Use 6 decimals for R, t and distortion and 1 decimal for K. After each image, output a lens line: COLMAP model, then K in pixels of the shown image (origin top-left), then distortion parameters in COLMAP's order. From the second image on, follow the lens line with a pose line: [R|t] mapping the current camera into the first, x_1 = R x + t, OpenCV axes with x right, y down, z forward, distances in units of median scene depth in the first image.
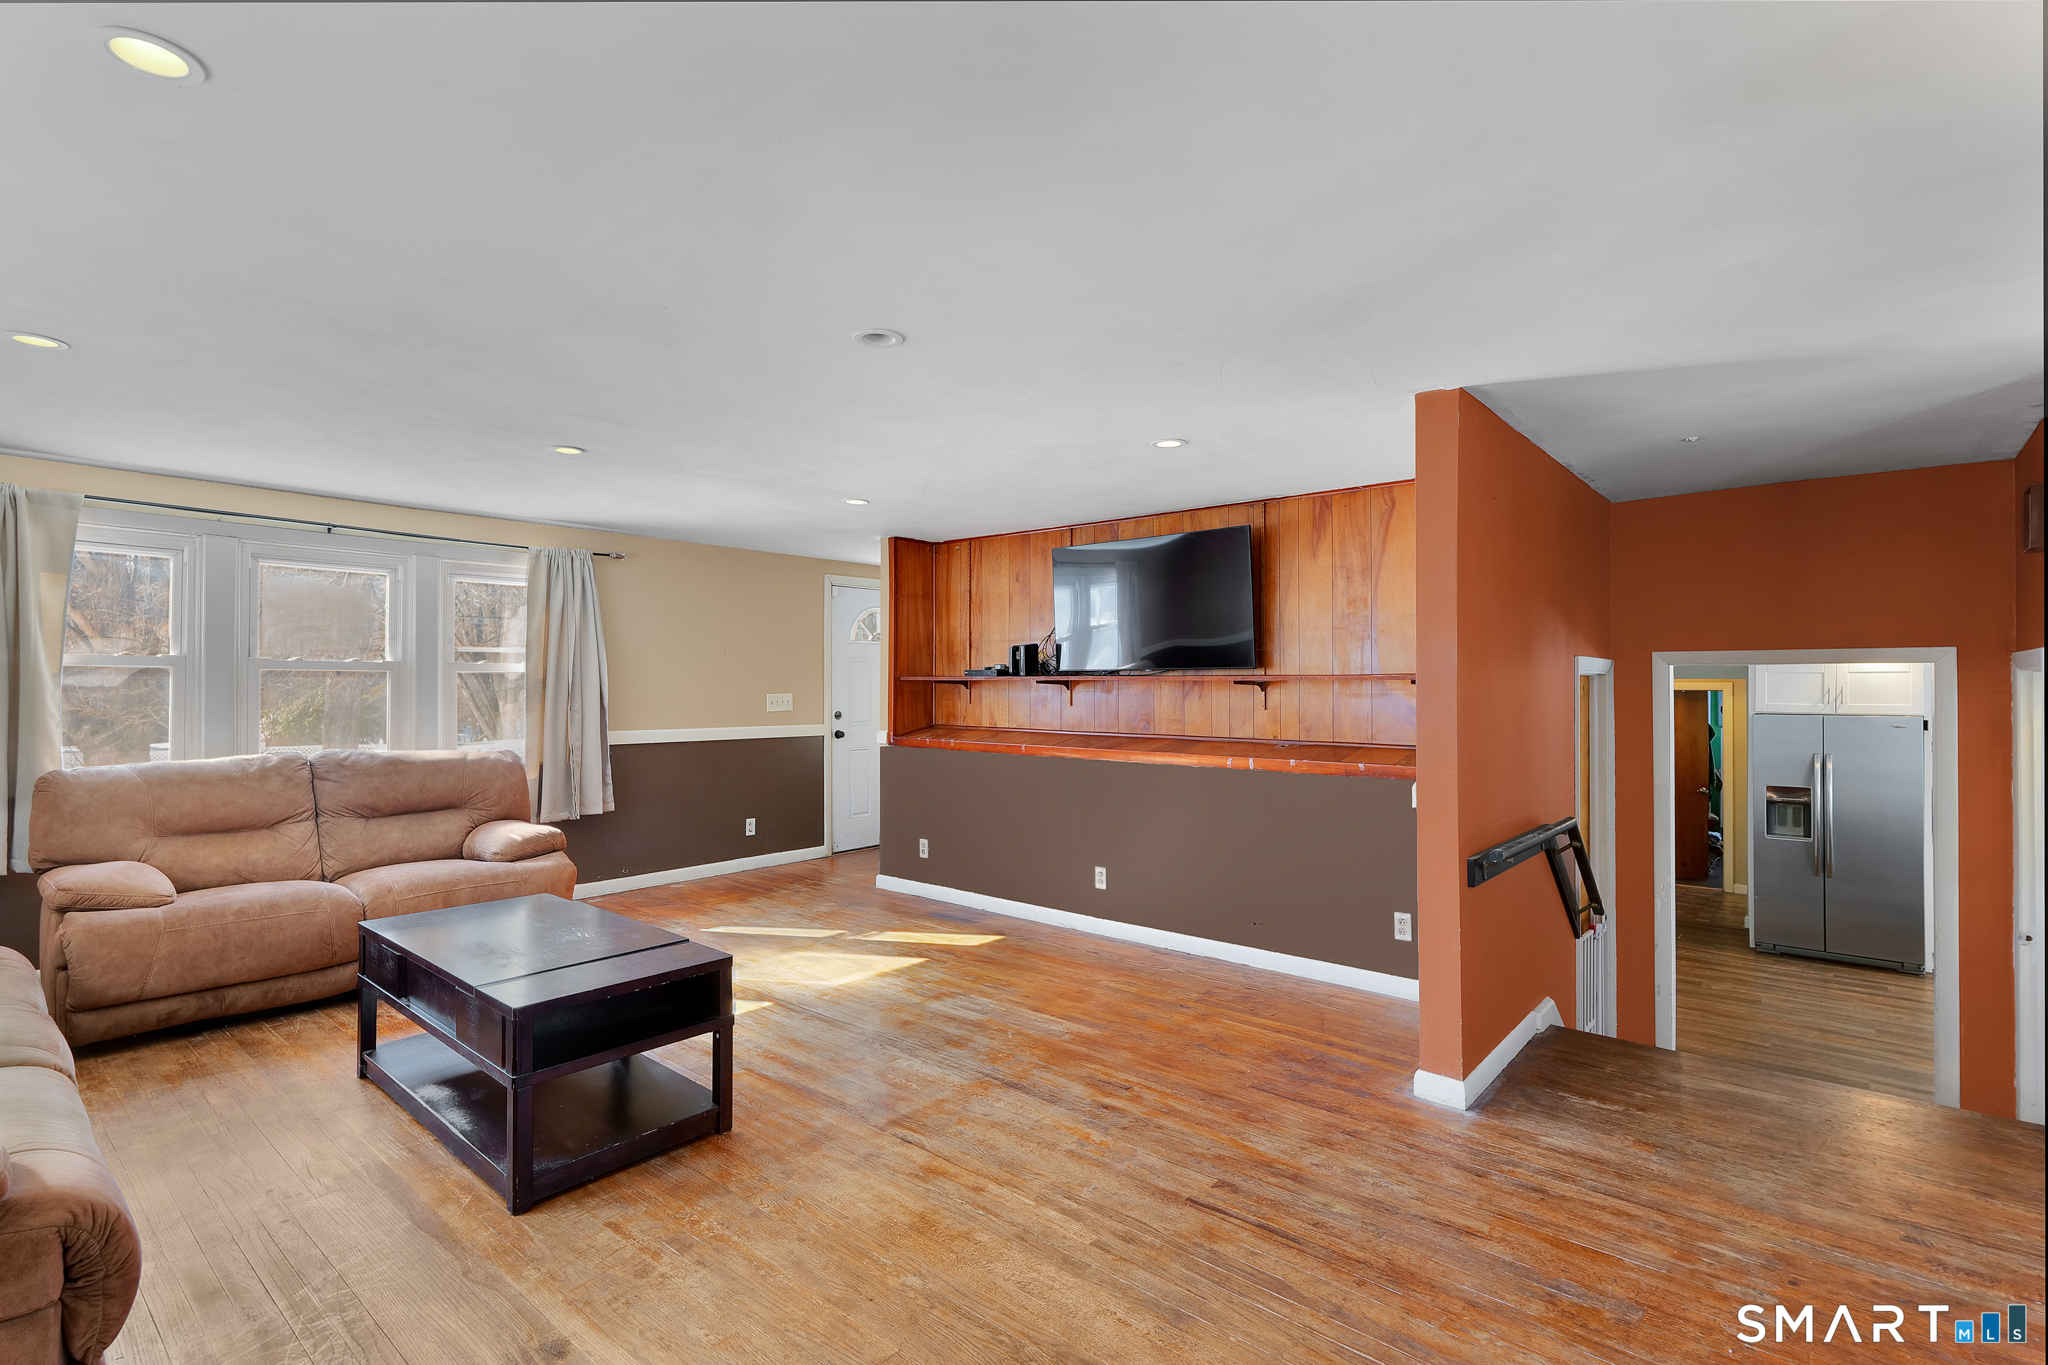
lens RADIAL K [[983.3, 0, 1011.1], [0, 983.3, 675.9], [0, 0, 1]] dist [0.020185, -0.003240]
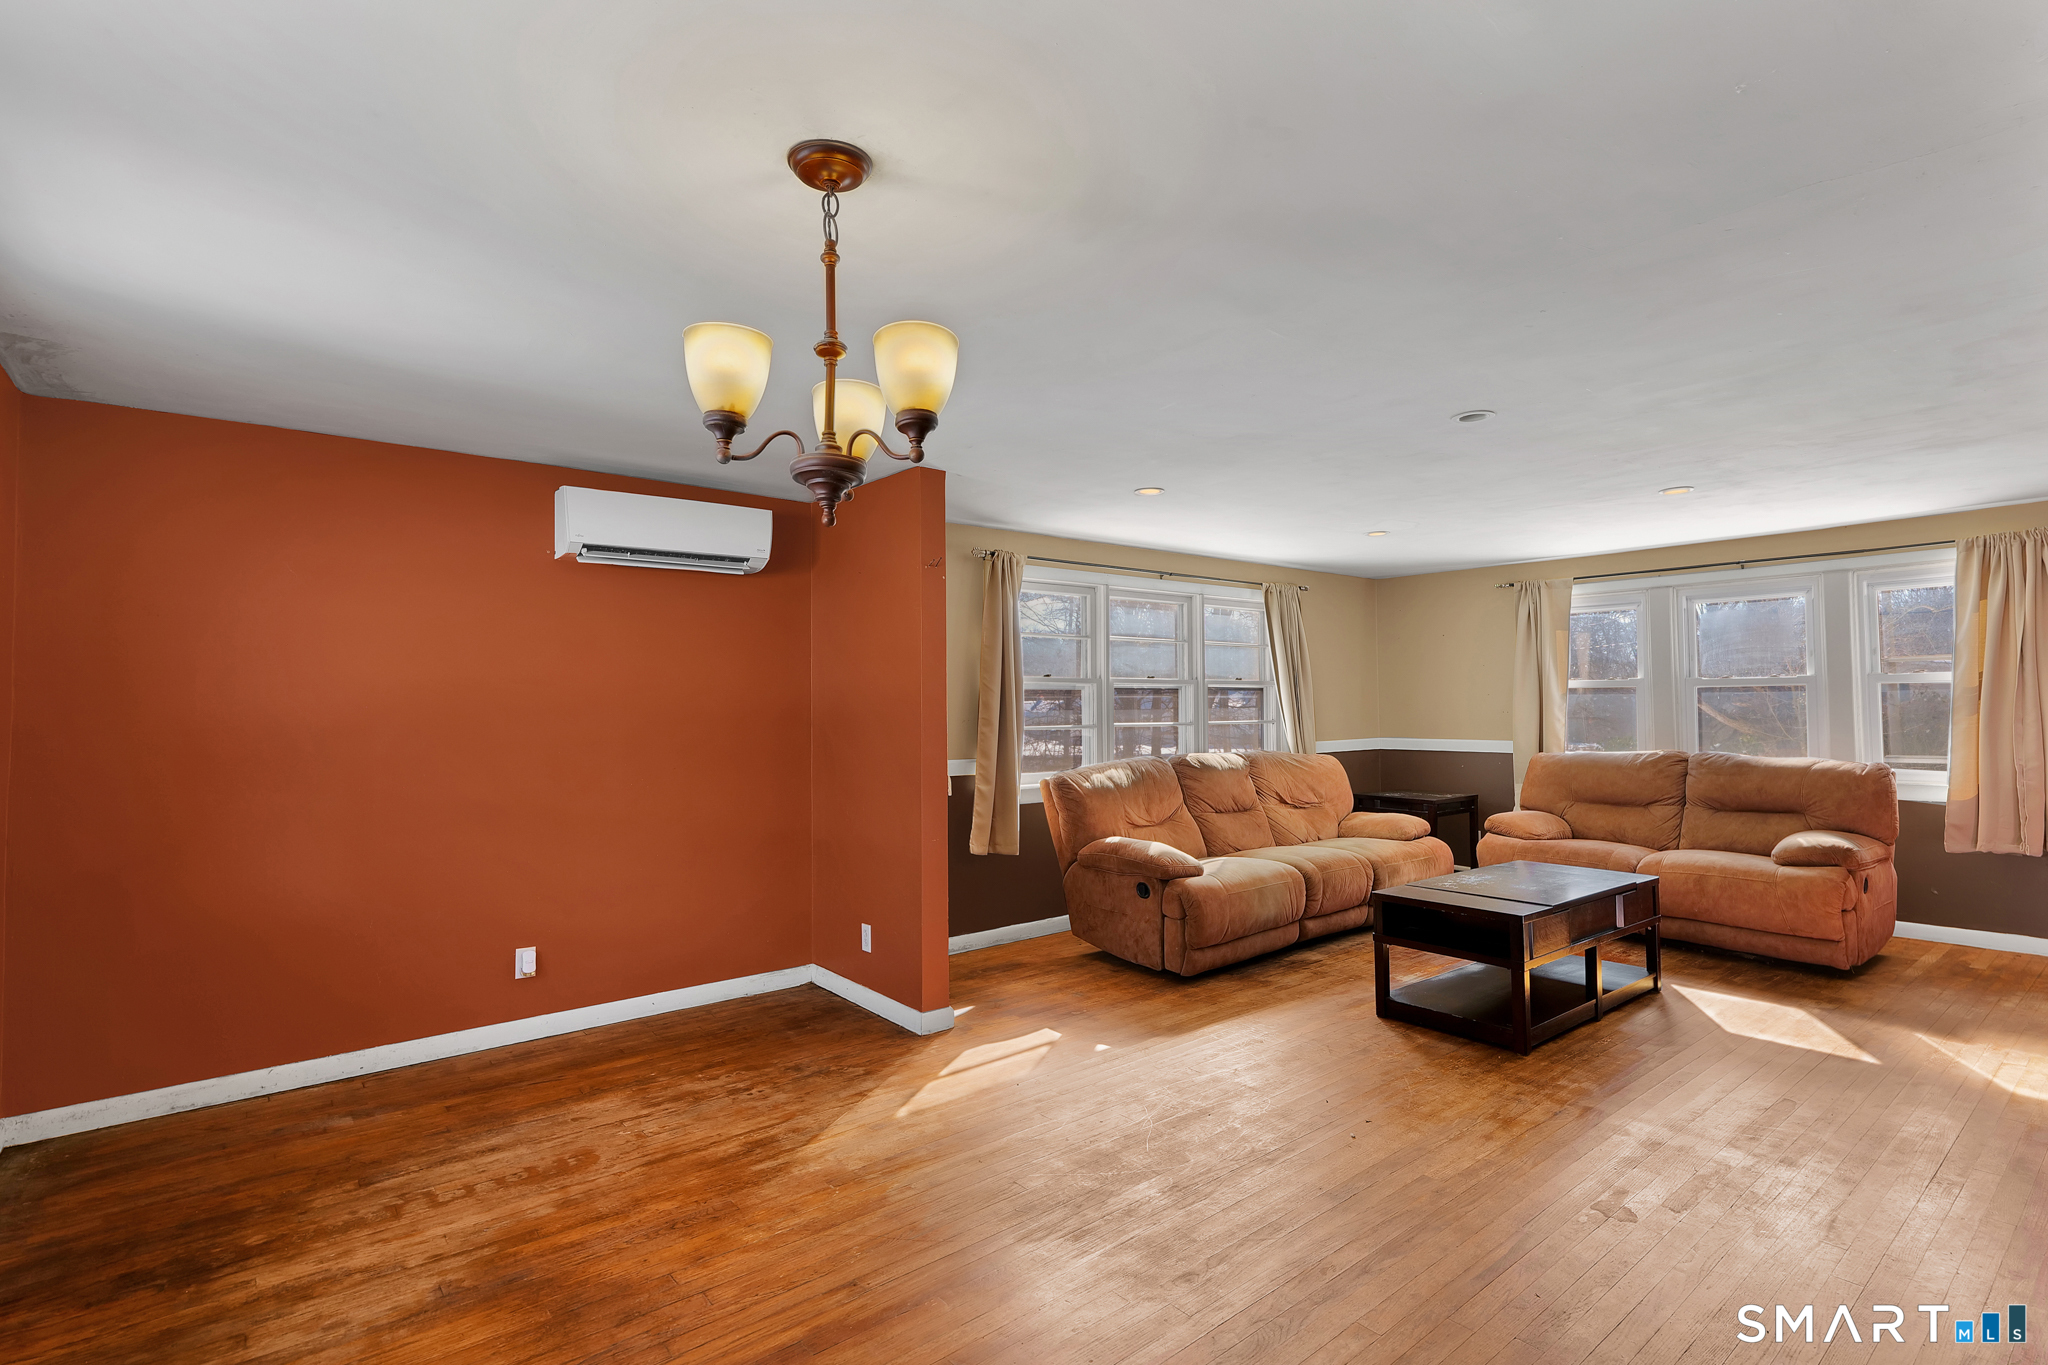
lens RADIAL K [[983.3, 0, 1021.5], [0, 983.3, 680.8], [0, 0, 1]] dist [0.020185, -0.003240]
pose [[-0.152710, -0.029173, -0.987840, 0.654769], [0.023351, 0.999179, -0.033118, 0.008033], [0.987995, -0.028125, -0.151904, 0.355893]]
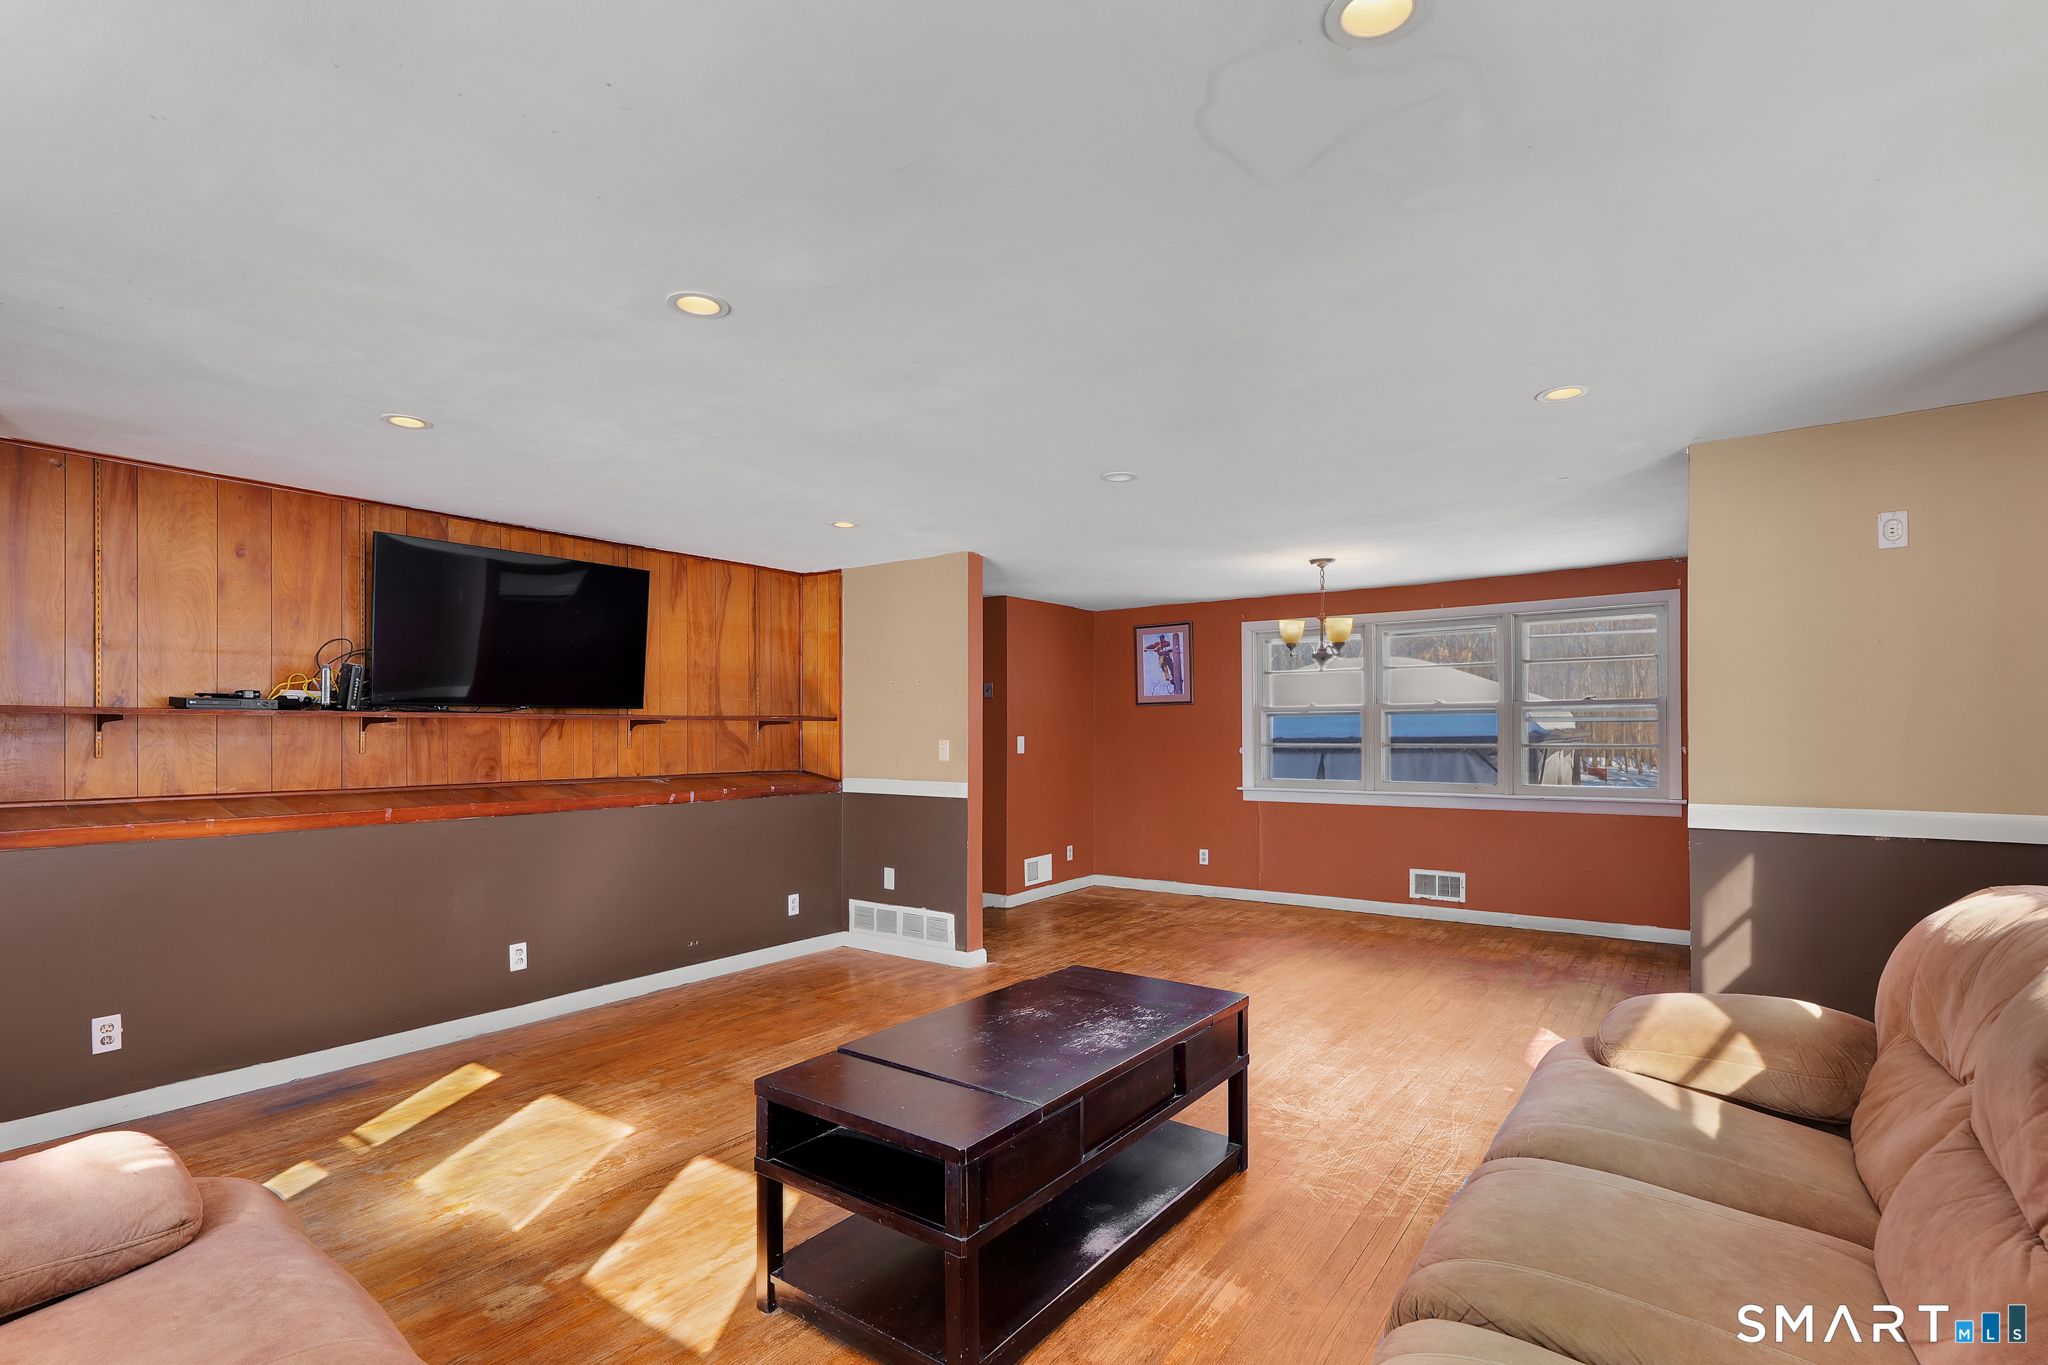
lens RADIAL K [[983.3, 0, 1038.5], [0, 983.3, 725.8], [0, 0, 1]] dist [0.020185, -0.003240]
pose [[-0.109562, 0.000866, 0.993980, -0.872505], [-0.009395, 0.999954, -0.001906, 0.008878], [-0.993936, -0.009547, -0.109549, 0.730757]]
